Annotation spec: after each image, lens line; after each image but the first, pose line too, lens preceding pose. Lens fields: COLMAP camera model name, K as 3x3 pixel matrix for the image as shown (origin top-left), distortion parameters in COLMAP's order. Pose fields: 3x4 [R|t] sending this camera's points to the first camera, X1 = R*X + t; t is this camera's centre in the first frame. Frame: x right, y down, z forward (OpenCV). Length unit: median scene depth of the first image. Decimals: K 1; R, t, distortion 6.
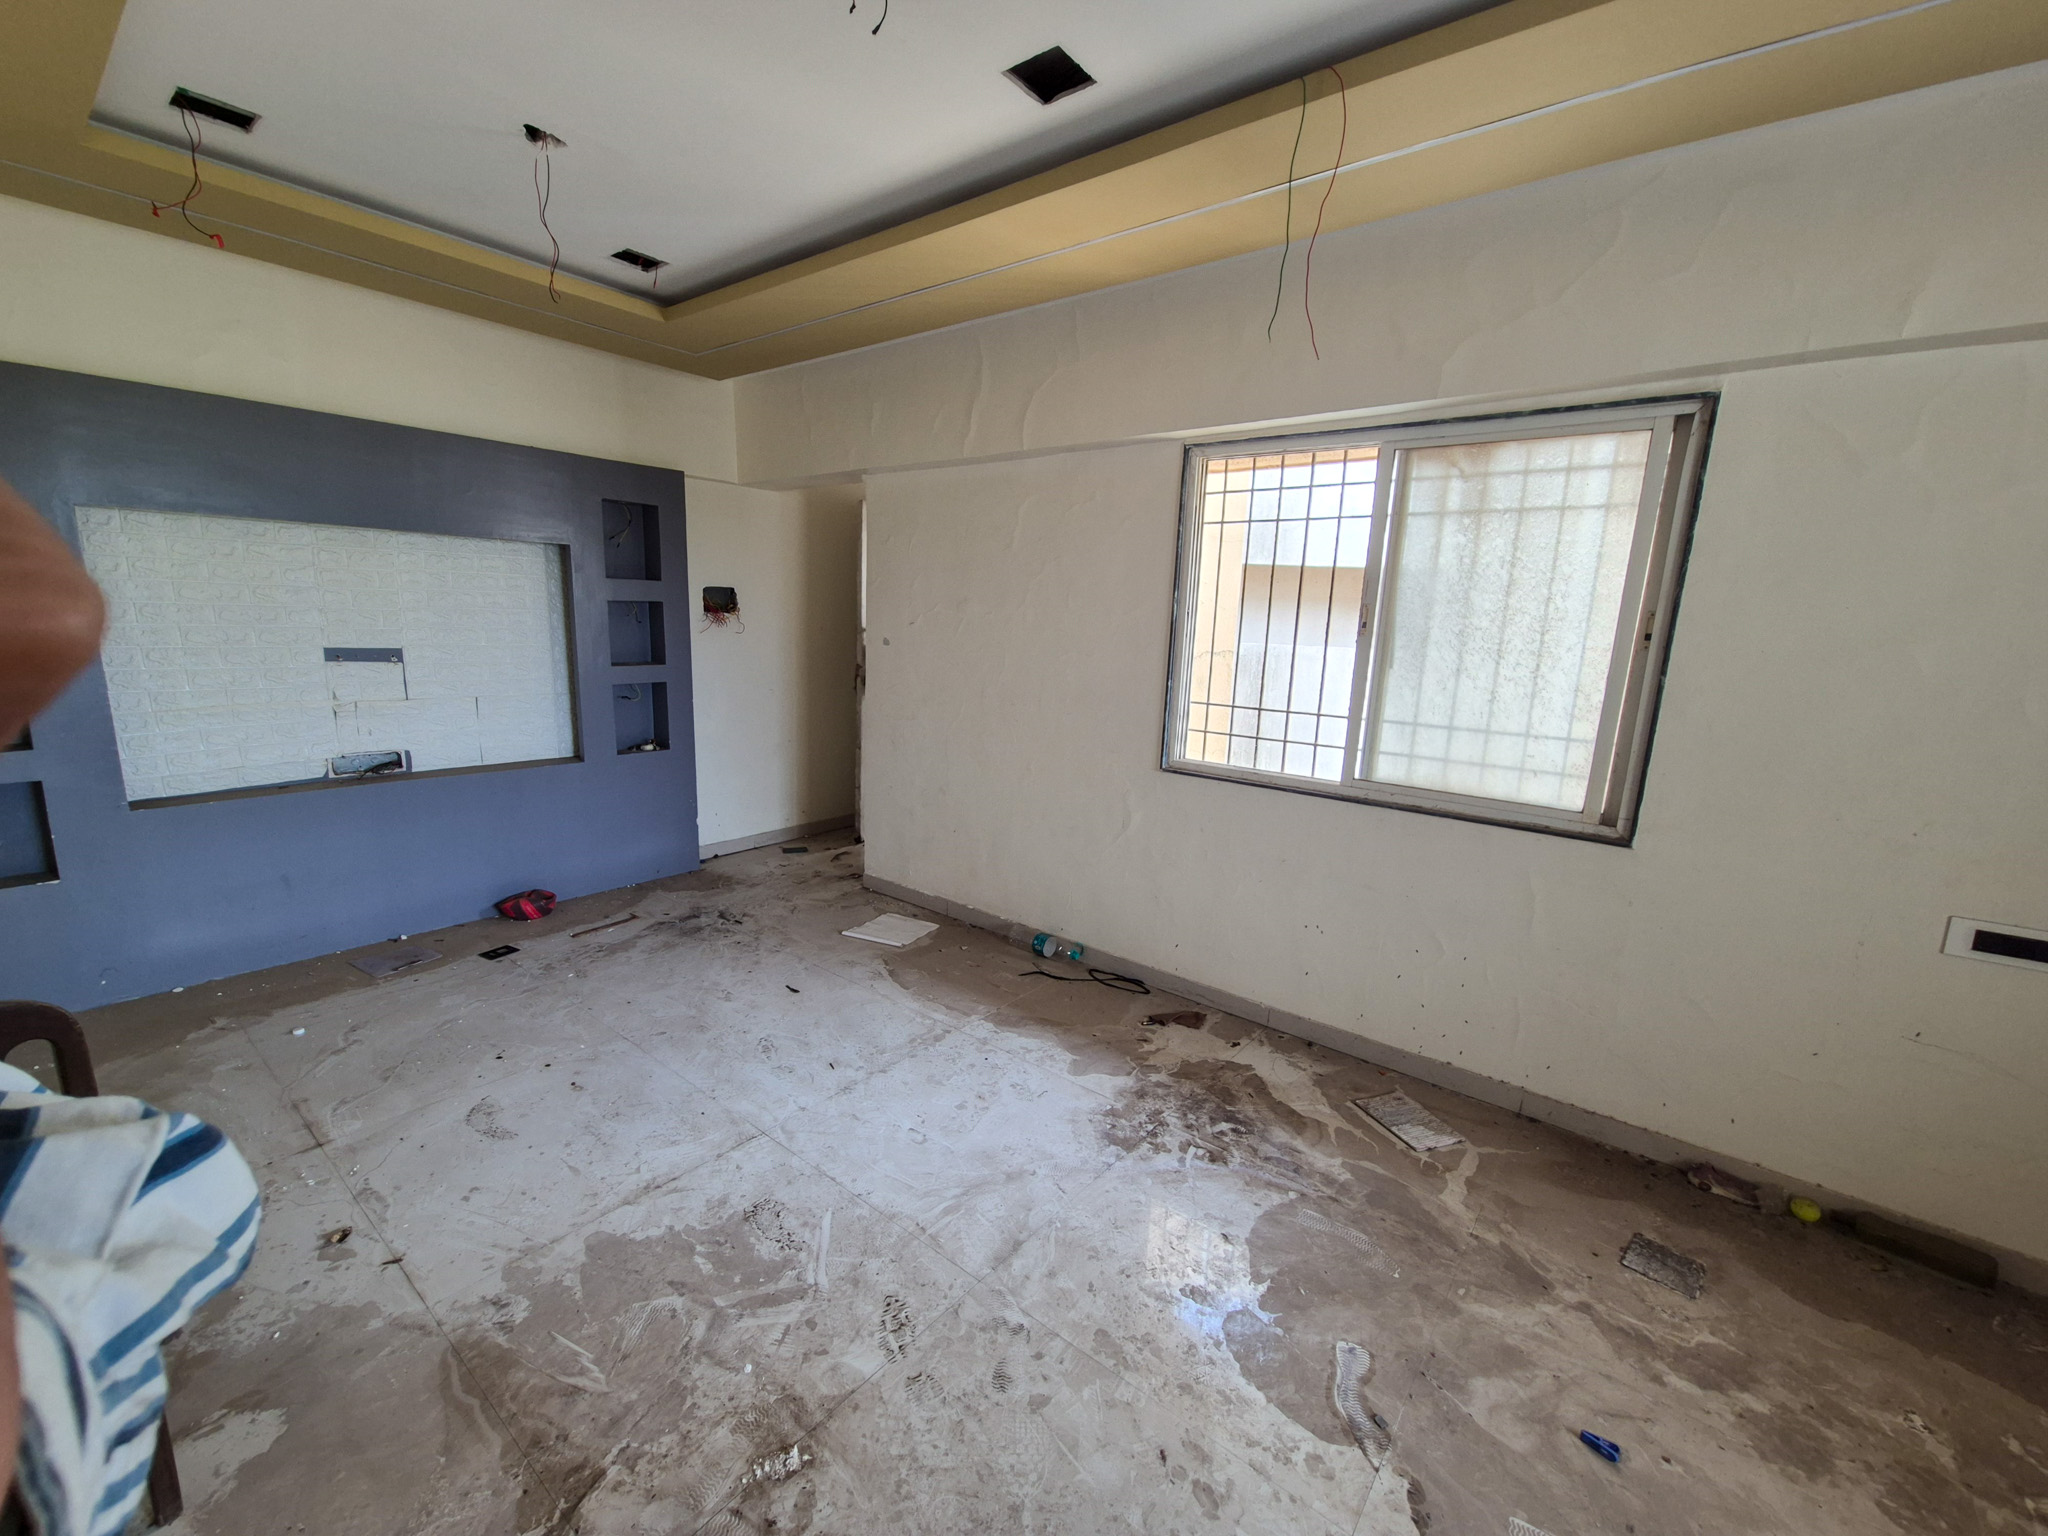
lens RADIAL K [[830.6, 0, 1014.9], [0, 830.6, 786.0], [0, 0, 1]] dist [-0.002327, 0.000110]
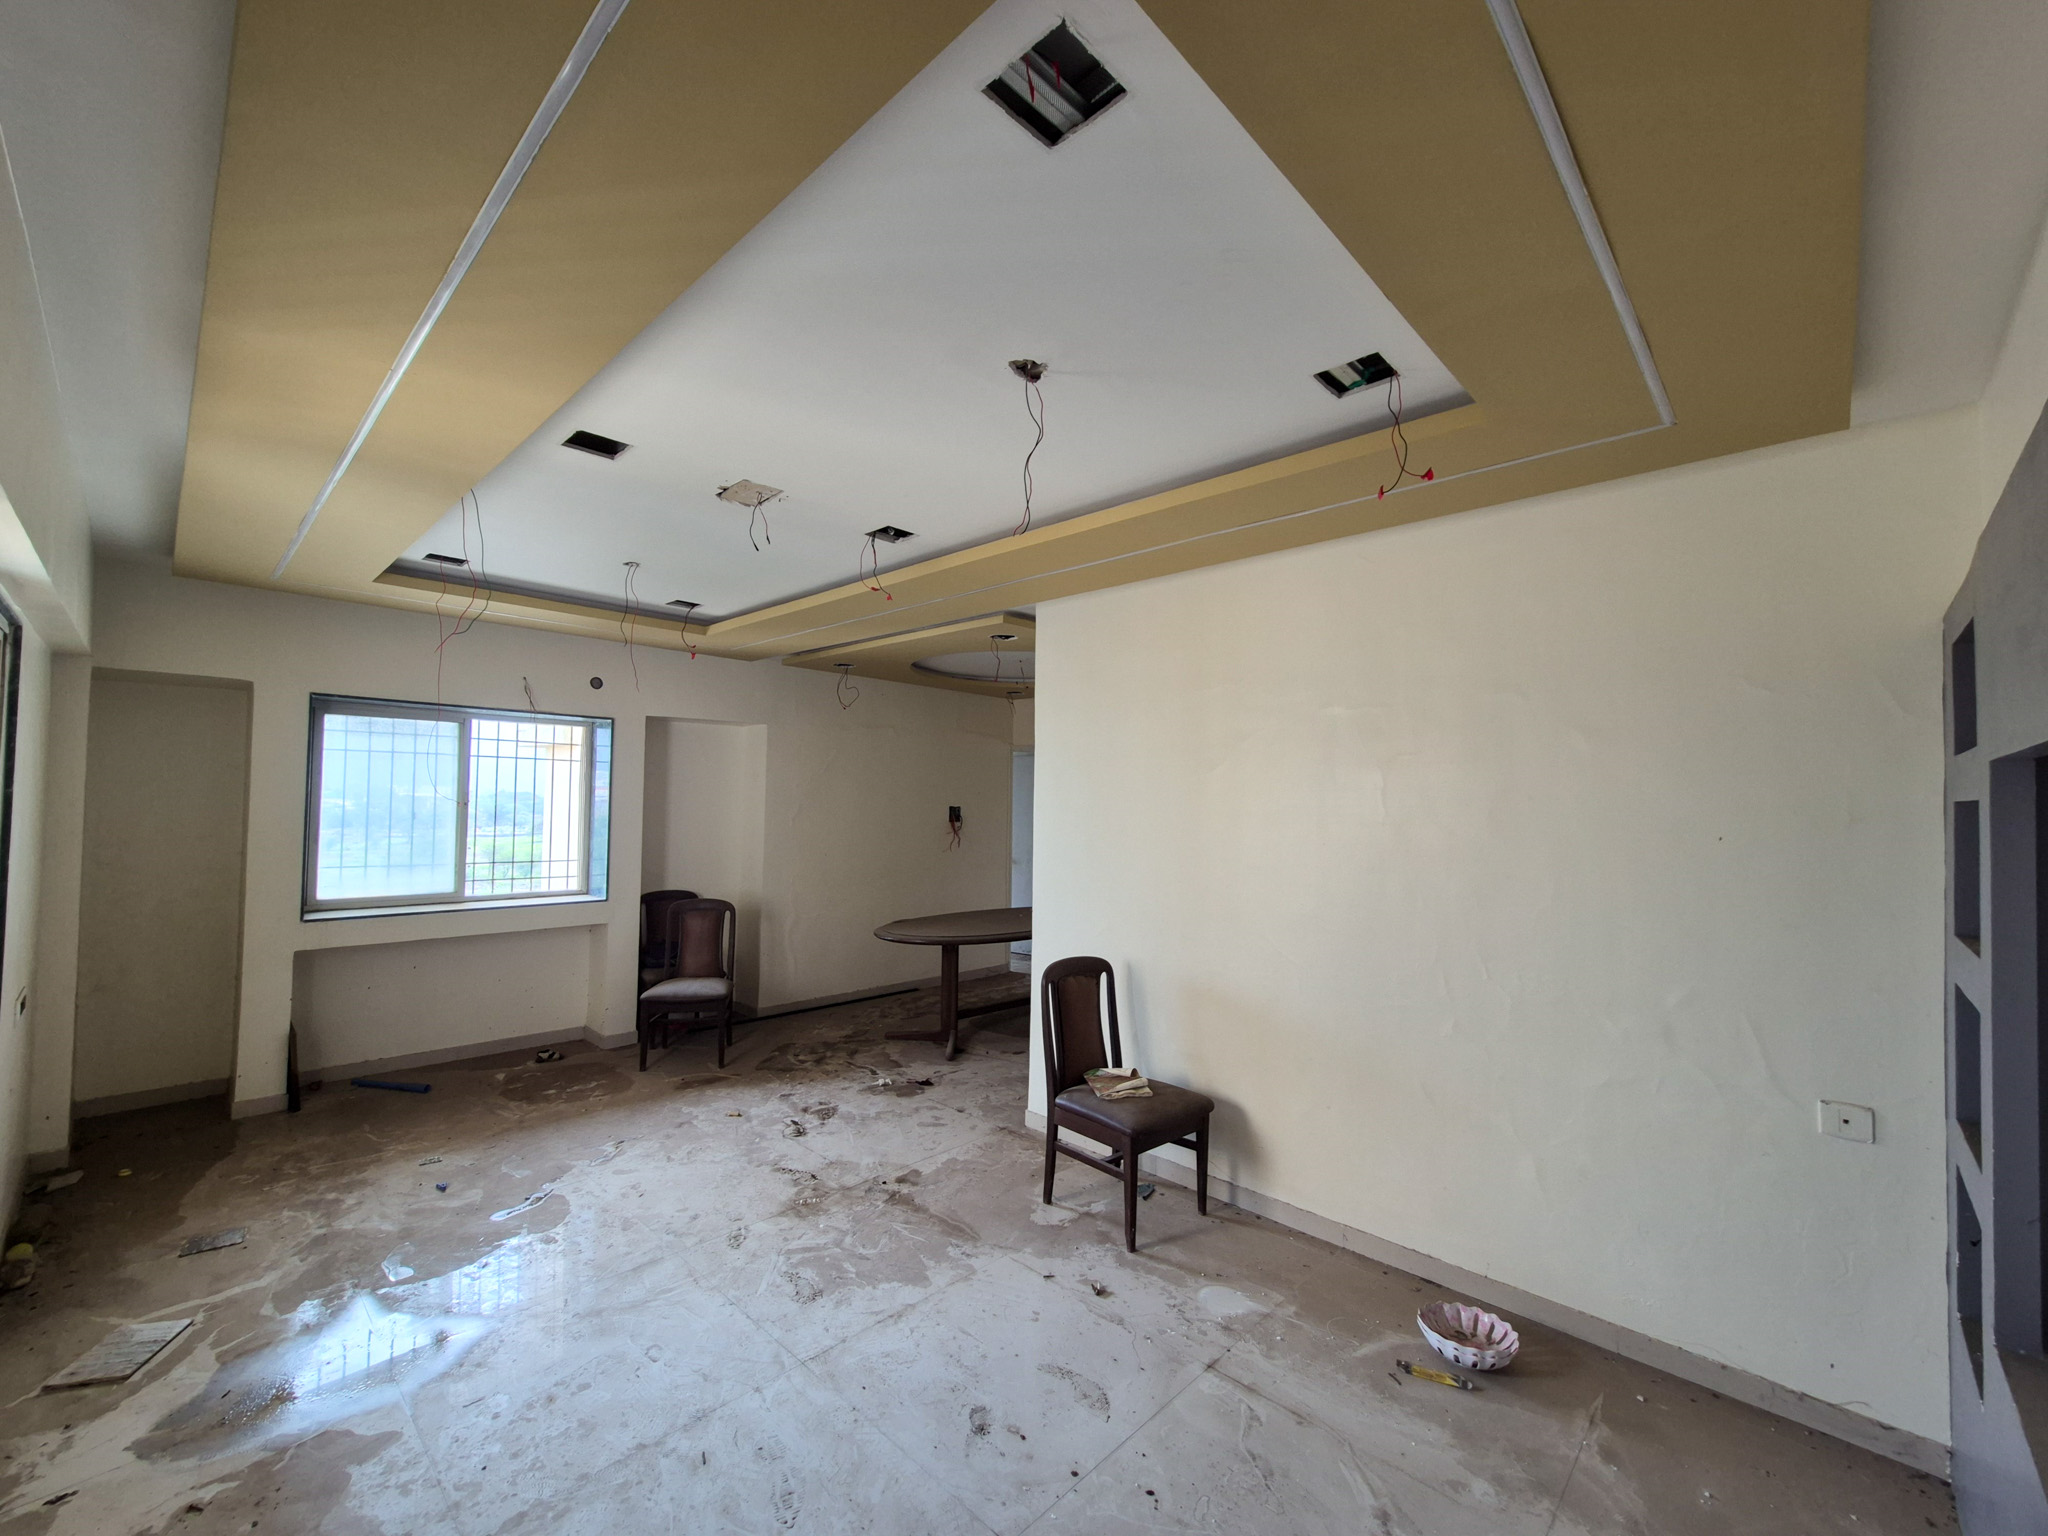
lens RADIAL K [[830.6, 0, 1024.5], [0, 830.6, 776.5], [0, 0, 1]] dist [-0.002327, 0.000110]
pose [[-0.995095, -0.054860, 0.082316, -0.633105], [-0.039586, 0.983436, 0.176879, -0.480751], [-0.090656, 0.172753, -0.980784, 1.894414]]
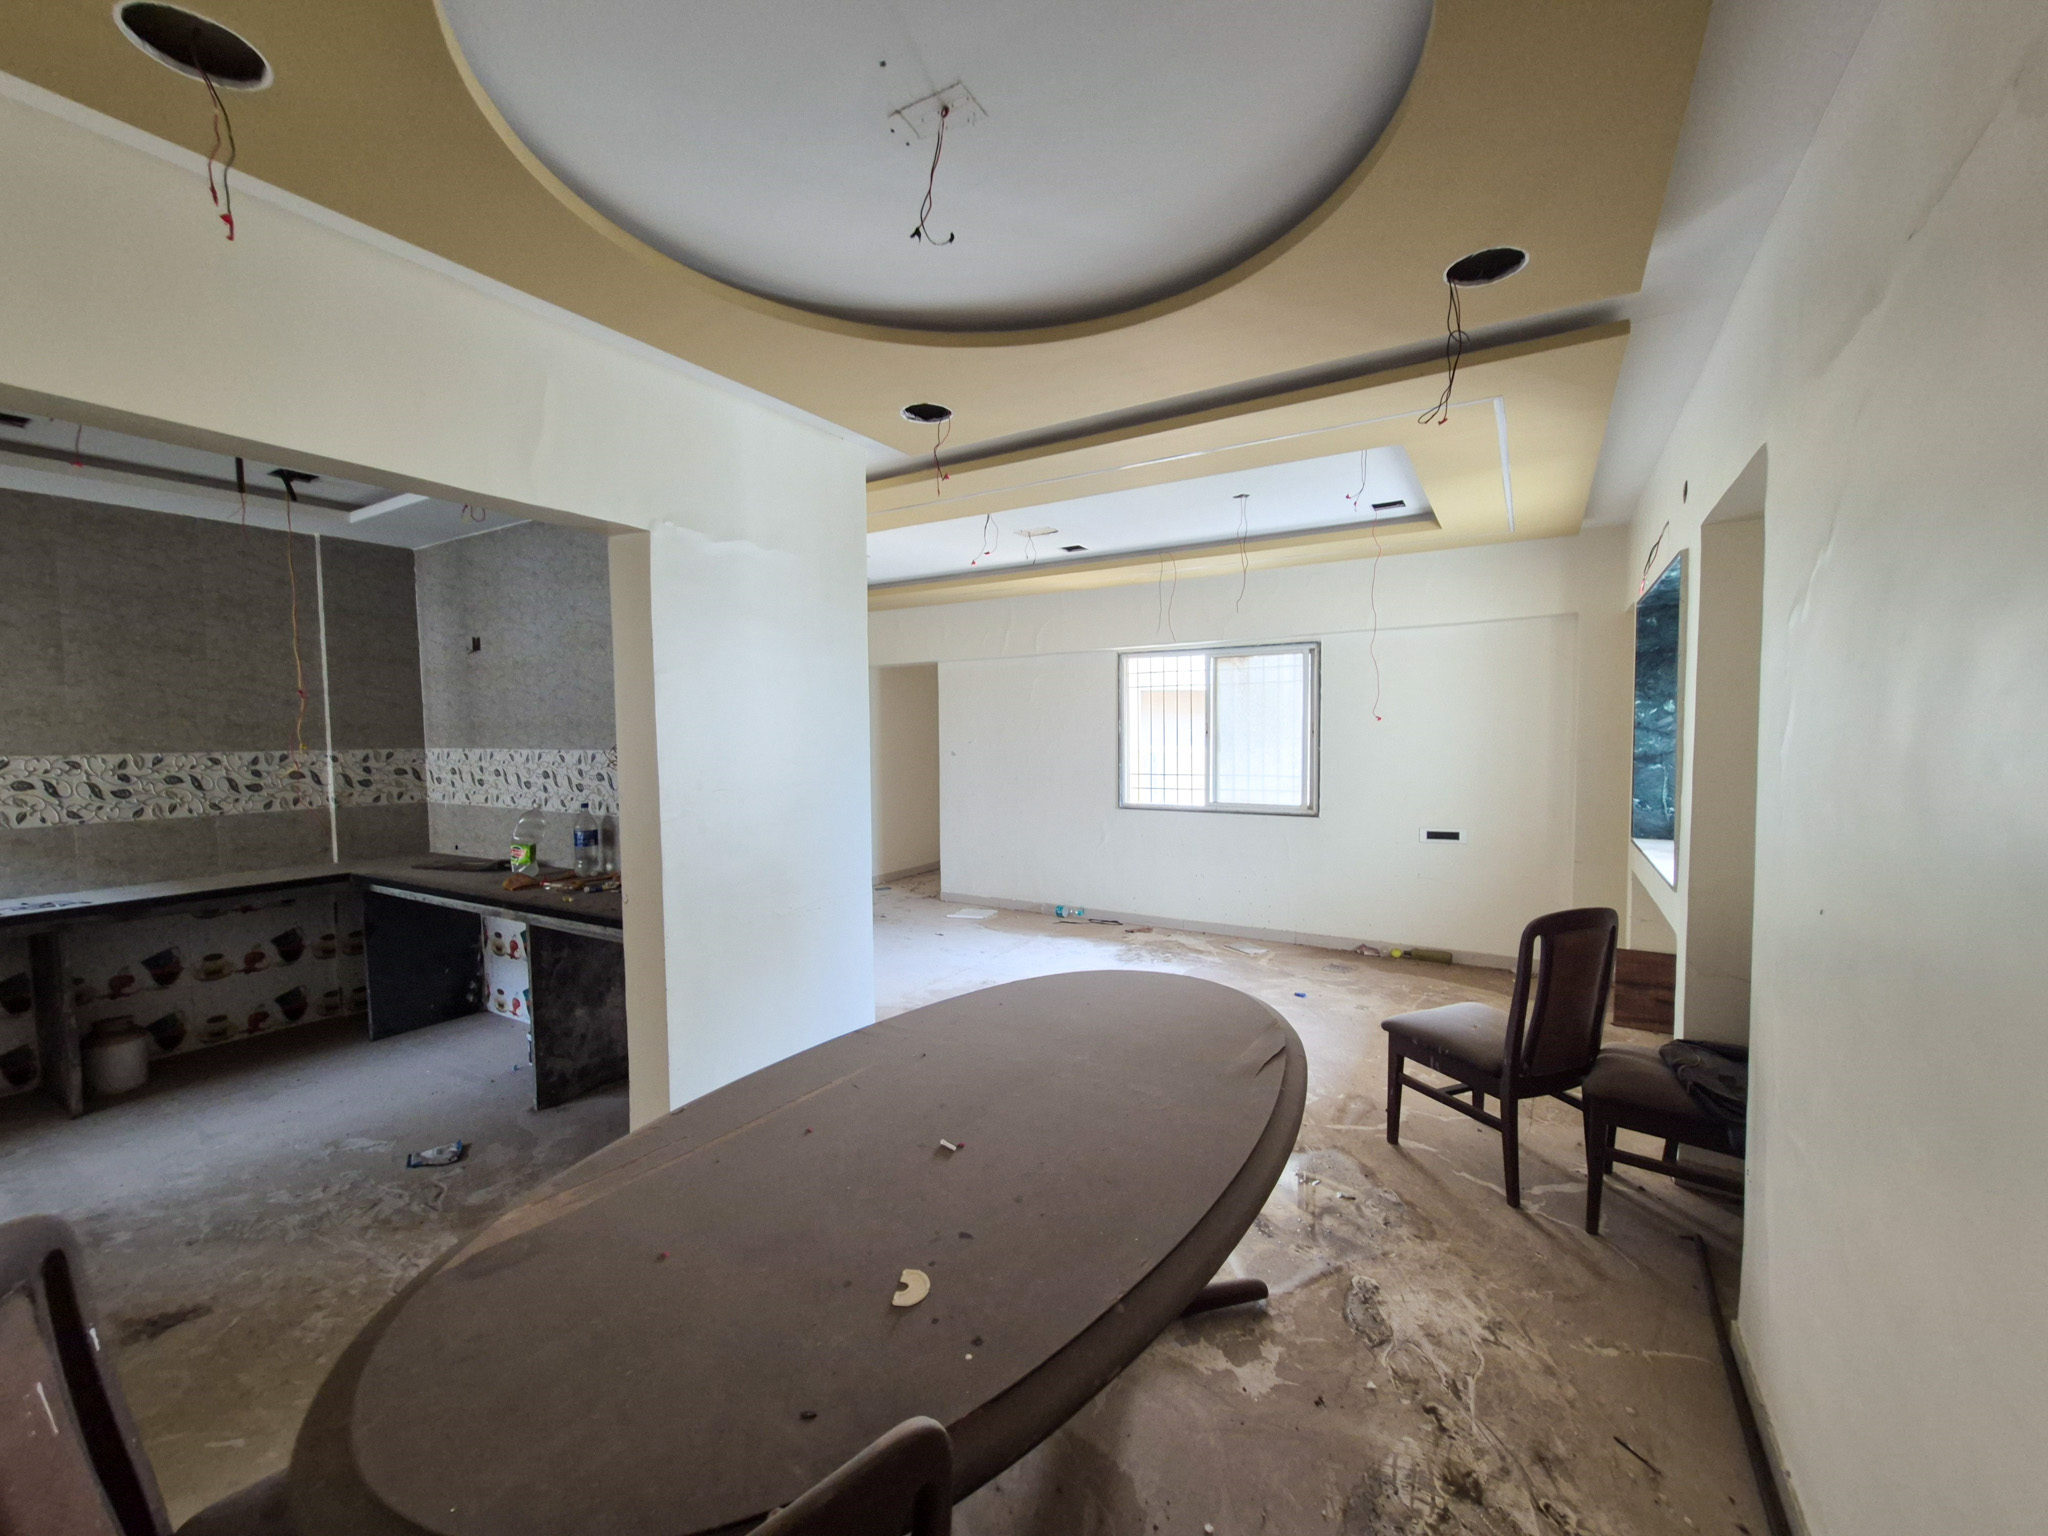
lens RADIAL K [[830.6, 0, 1029.1], [0, 830.6, 771.8], [0, 0, 1]] dist [-0.002327, 0.000110]
pose [[0.988892, -0.053363, 0.138727, -0.439064], [0.073965, 0.986236, -0.147877, 0.246420], [-0.128927, 0.156495, 0.979228, -1.331005]]
